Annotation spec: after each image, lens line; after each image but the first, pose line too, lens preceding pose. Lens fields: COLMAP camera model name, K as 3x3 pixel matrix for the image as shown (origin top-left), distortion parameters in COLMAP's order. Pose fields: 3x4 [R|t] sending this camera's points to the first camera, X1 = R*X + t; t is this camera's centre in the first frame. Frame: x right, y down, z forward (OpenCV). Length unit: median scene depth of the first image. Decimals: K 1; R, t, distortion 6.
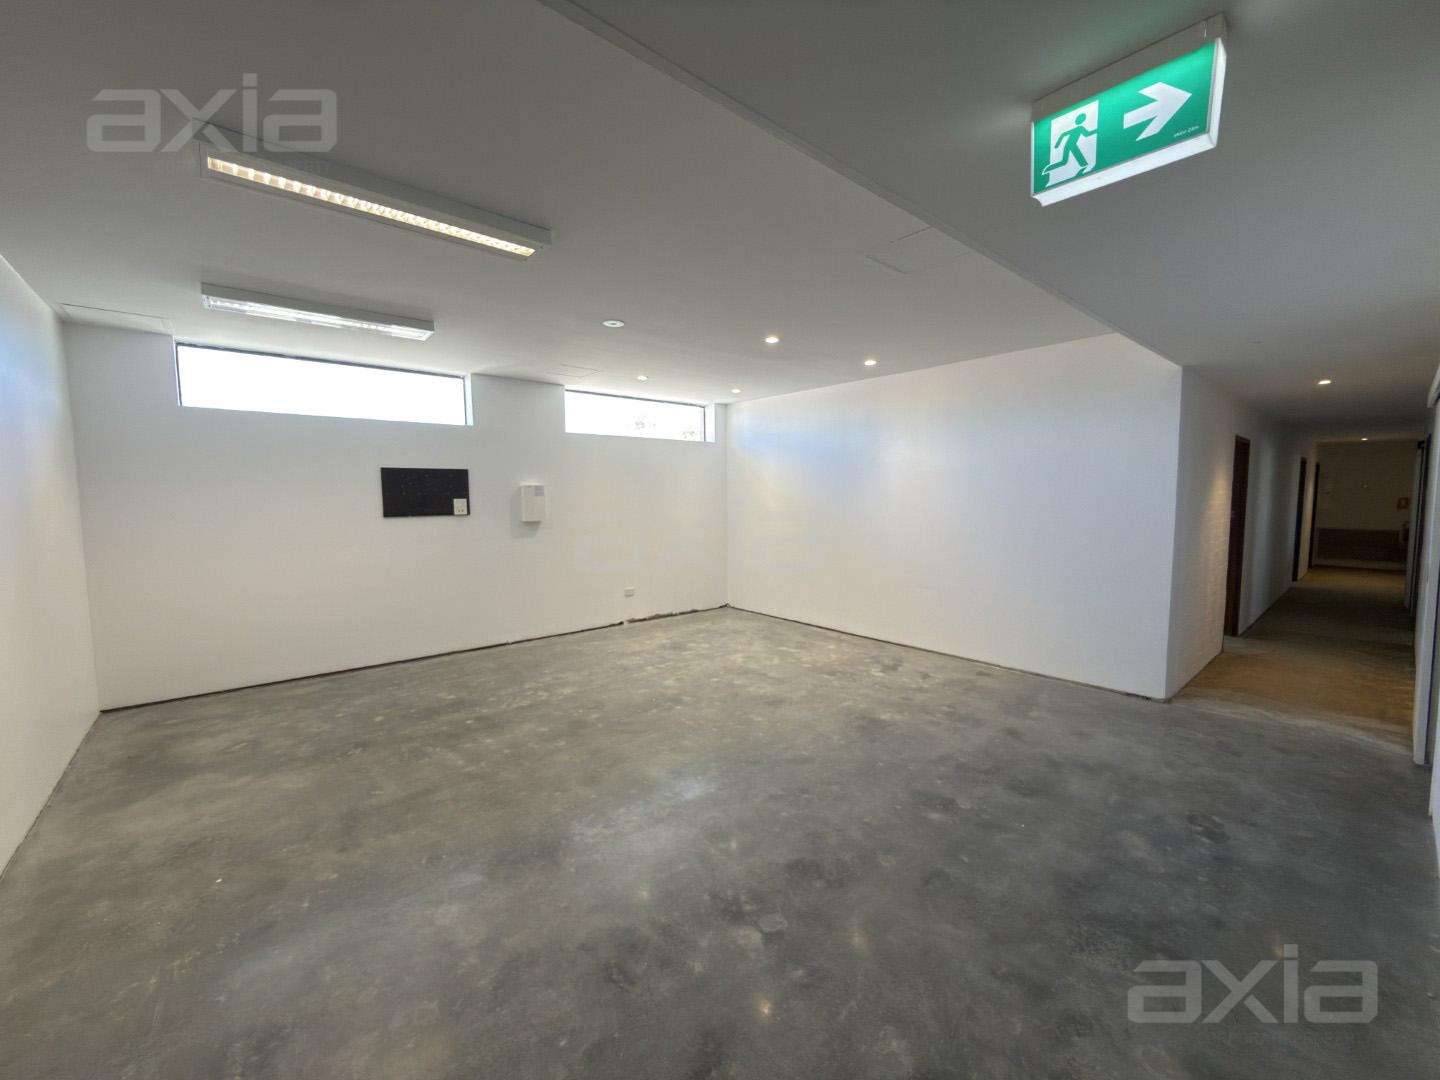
lens RADIAL K [[575.9, 0, 721.4], [0, 575.9, 539.4], [0, 0, 1]] dist [-0.000467, -0.000046]
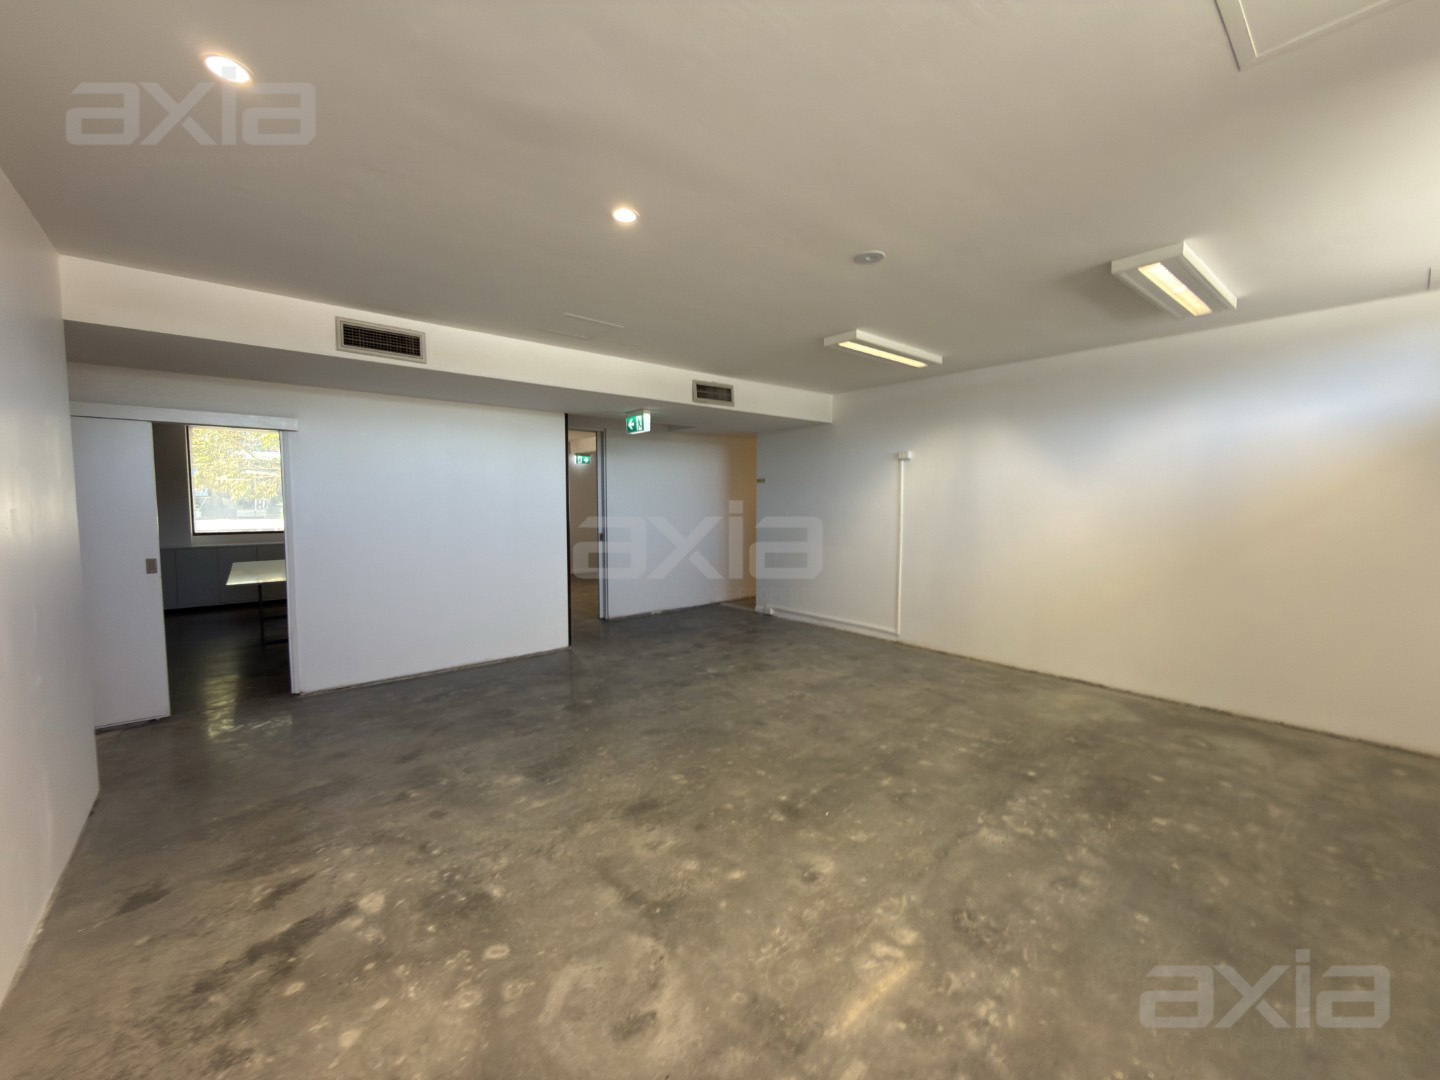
lens RADIAL K [[575.9, 0, 718.0], [0, 575.9, 537.7], [0, 0, 1]] dist [-0.000467, -0.000046]
pose [[-0.999945, 0.006529, 0.008168, -0.001727], [0.007625, 0.989799, 0.142264, -0.118127], [-0.007155, 0.142318, -0.989795, 1.555684]]
